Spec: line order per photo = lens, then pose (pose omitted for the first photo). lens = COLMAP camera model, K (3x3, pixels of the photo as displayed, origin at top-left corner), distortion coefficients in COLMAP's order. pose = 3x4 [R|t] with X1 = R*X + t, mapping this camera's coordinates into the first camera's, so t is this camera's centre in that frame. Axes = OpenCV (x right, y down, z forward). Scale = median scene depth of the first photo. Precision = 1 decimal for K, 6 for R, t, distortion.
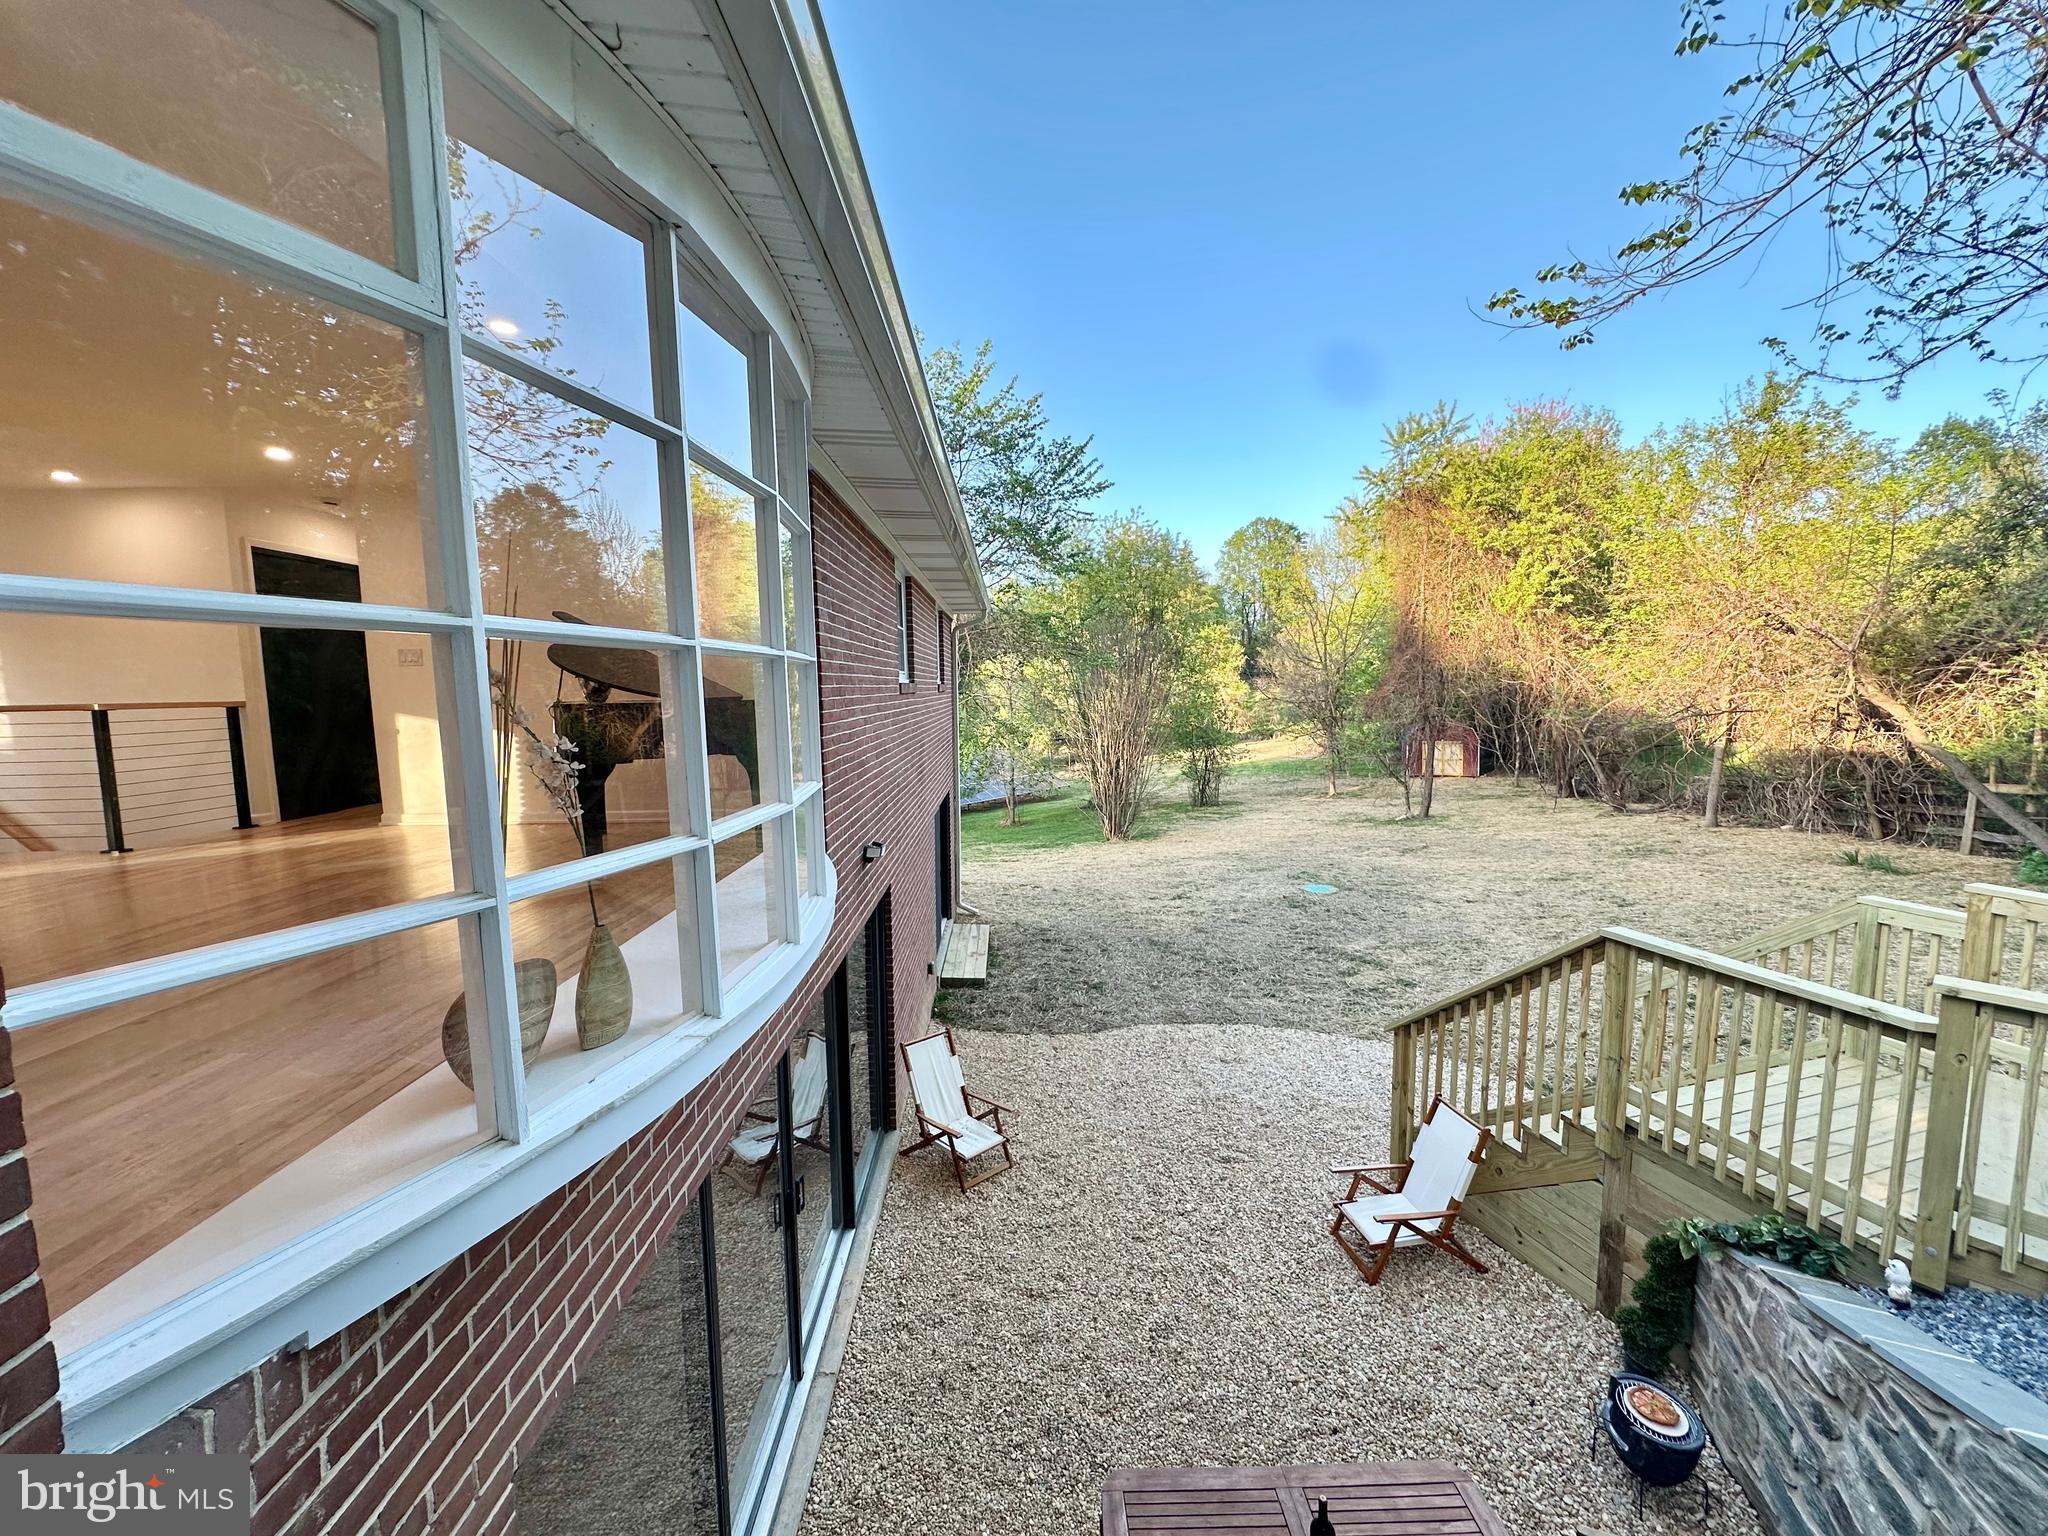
lens RADIAL K [[818.5, 0, 1023.0], [0, 818.5, 767.8], [0, 0, 1]] dist [-0.003698, 0.001002]
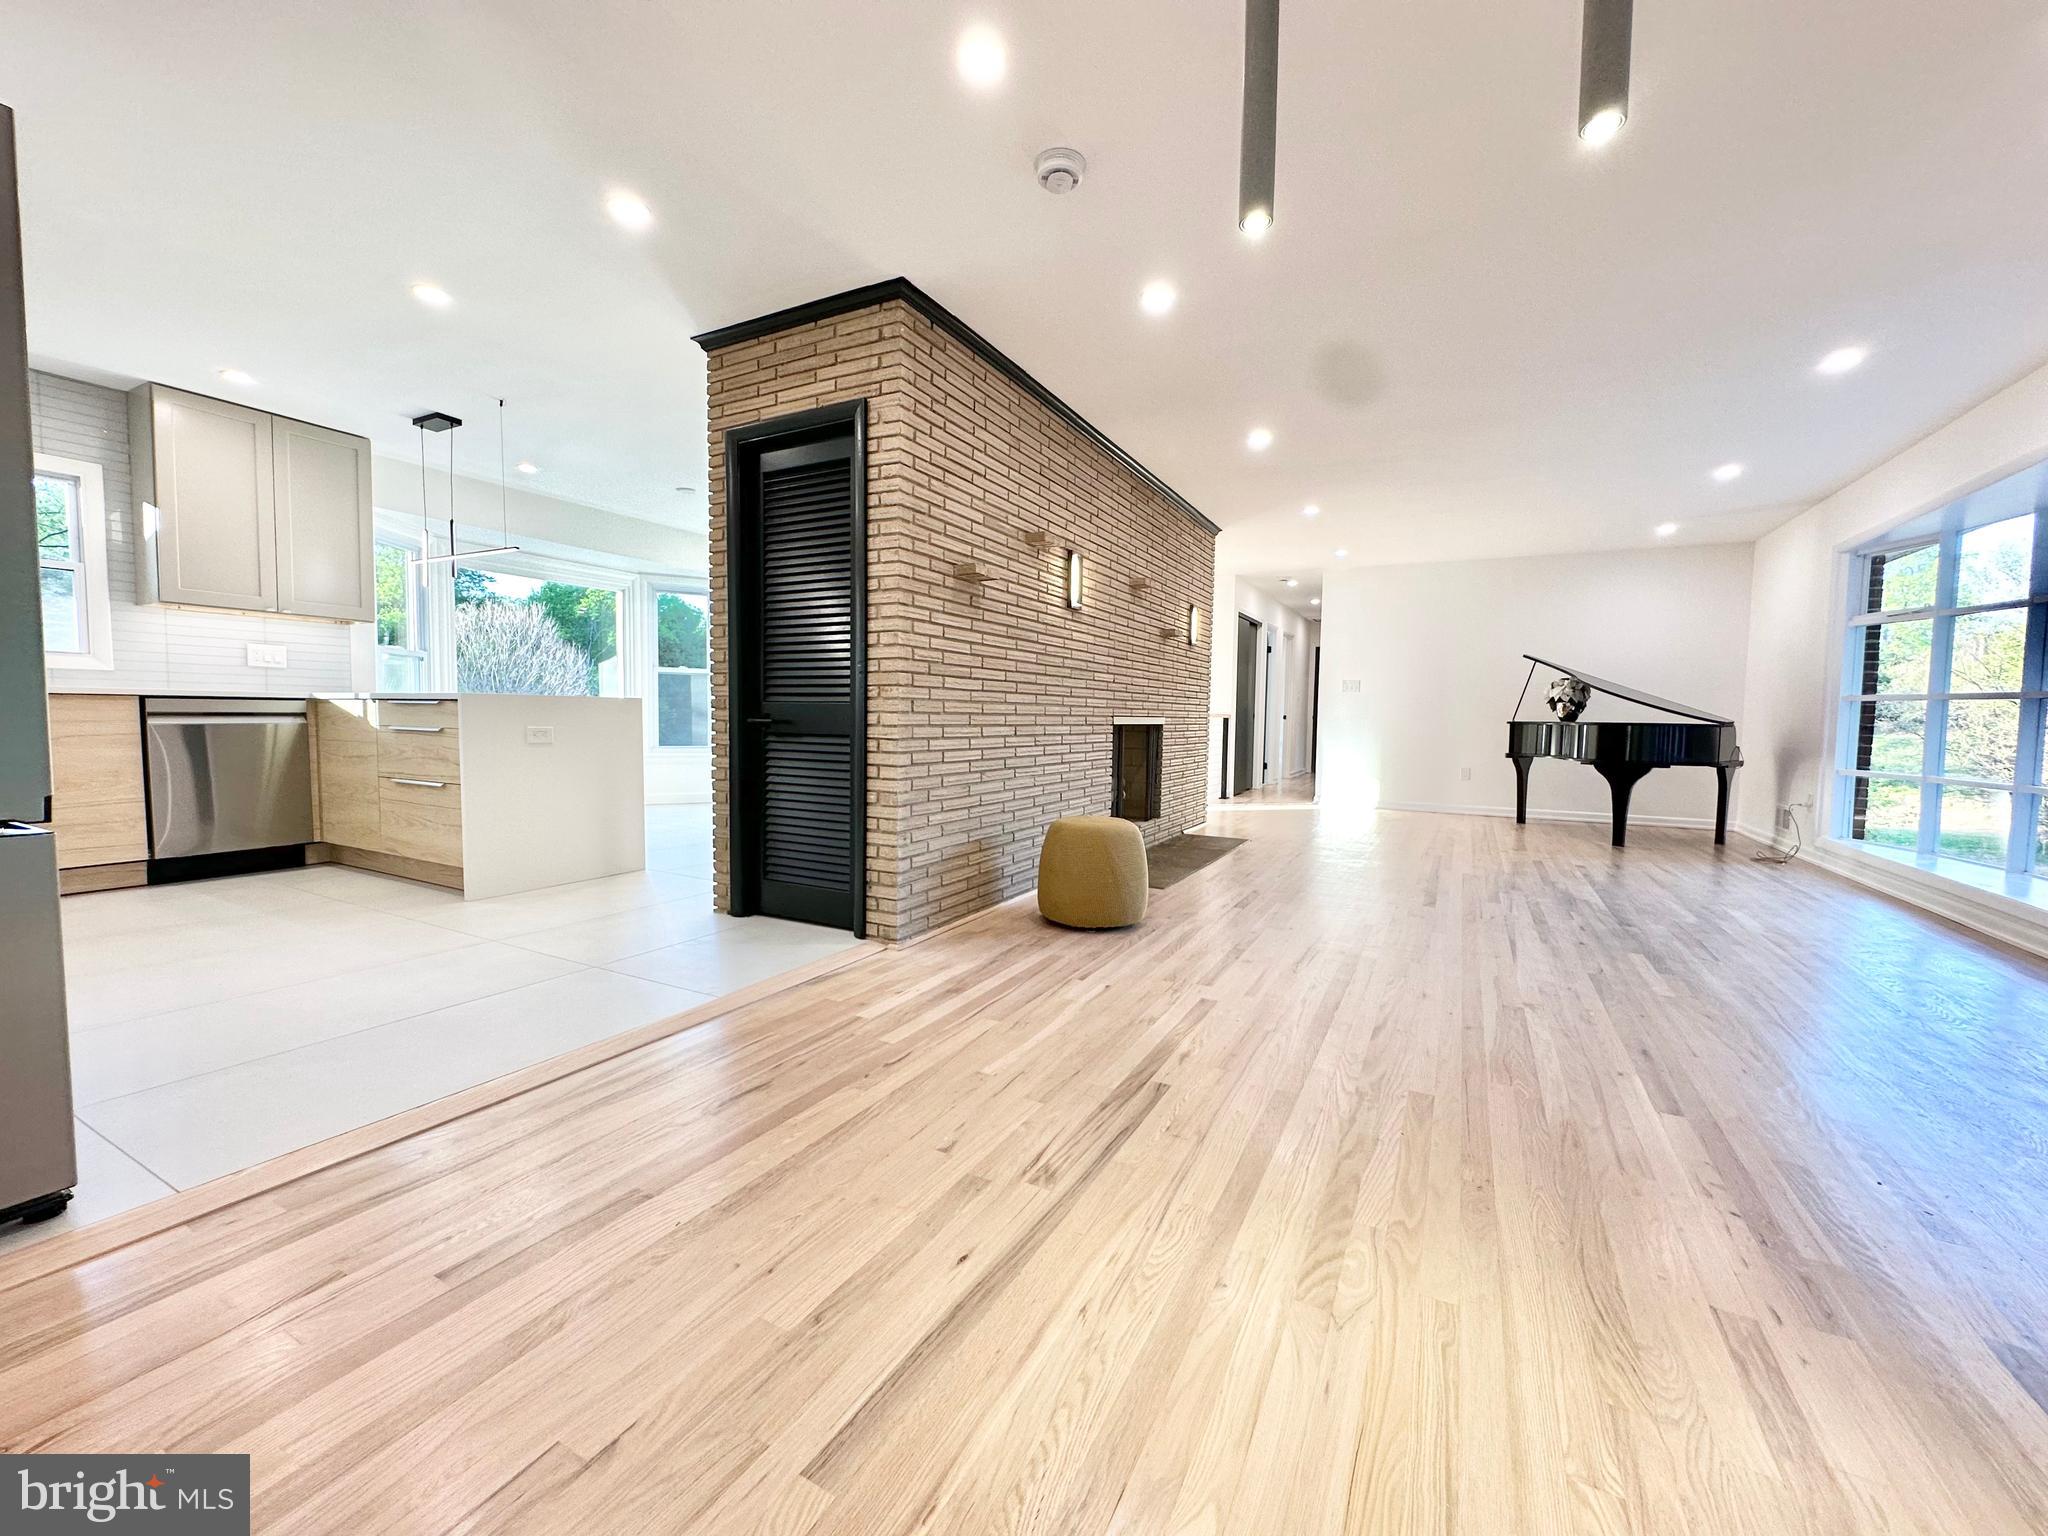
lens RADIAL K [[818.5, 0, 1023.4], [0, 818.5, 765.9], [0, 0, 1]] dist [-0.003698, 0.001002]
pose [[0.874293, 0.057509, -0.481980, -0.206844], [-0.075297, 0.997005, -0.017625, 0.025880], [0.479523, 0.051702, 0.876005, -0.187673]]
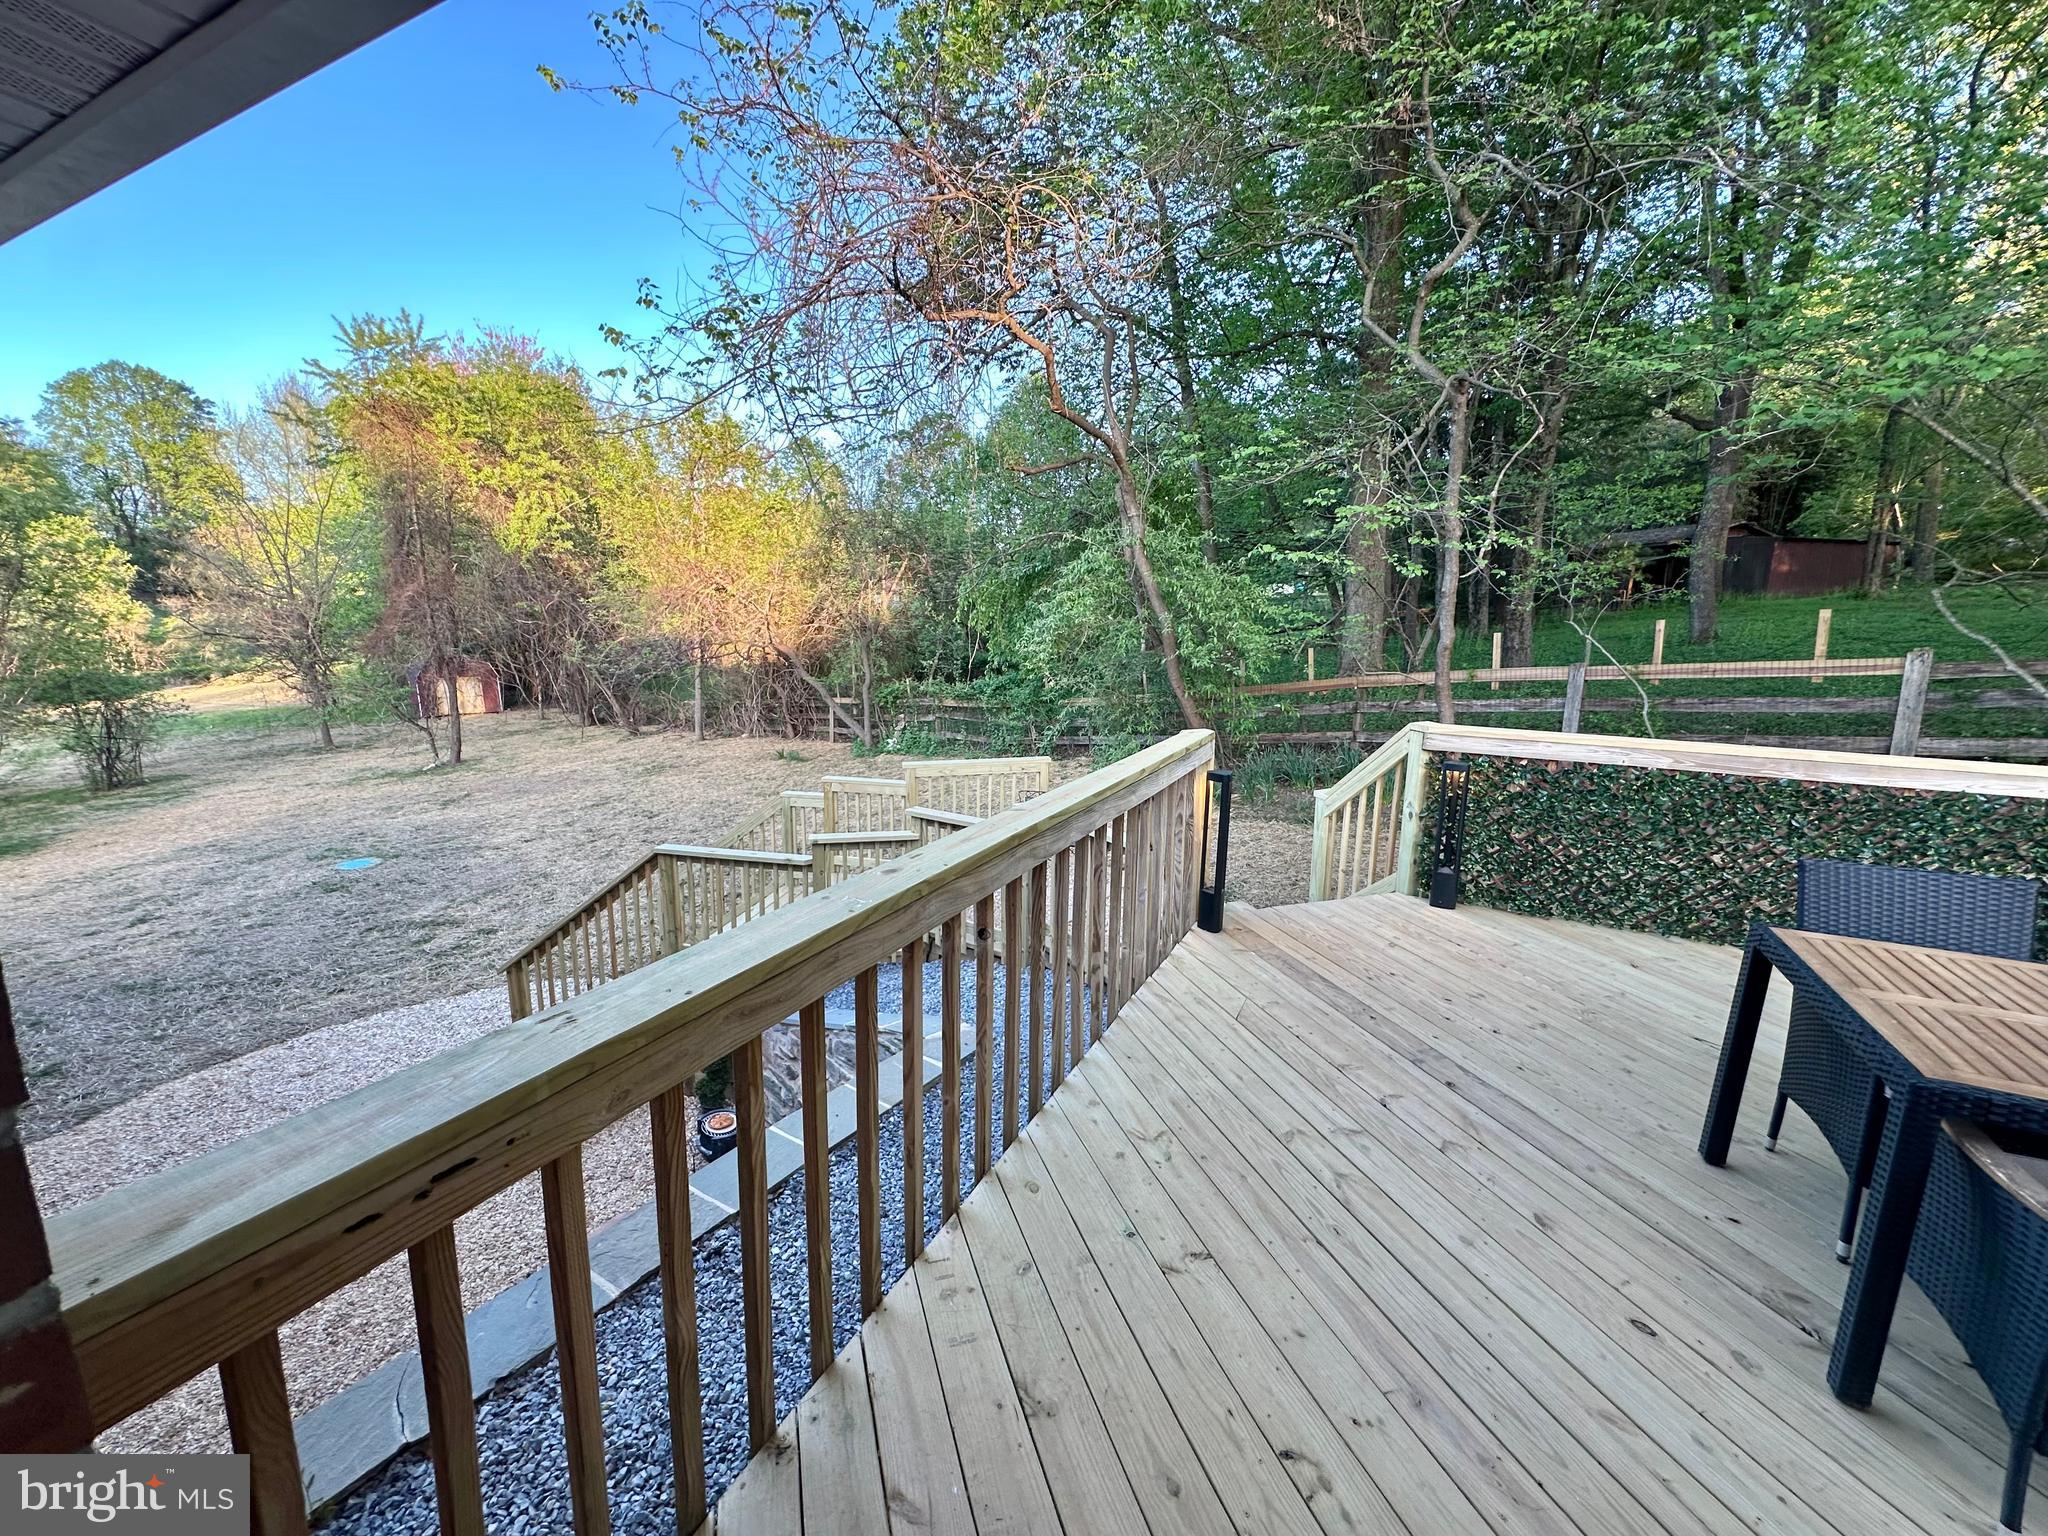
lens RADIAL K [[818.5, 0, 1024.2], [0, 818.5, 764.7], [0, 0, 1]] dist [-0.003698, 0.001002]
pose [[0.465865, -0.144908, 0.872910, -0.067641], [0.067980, 0.989445, 0.127973, -0.026248], [-0.882241, -0.000278, 0.470799, -0.077596]]
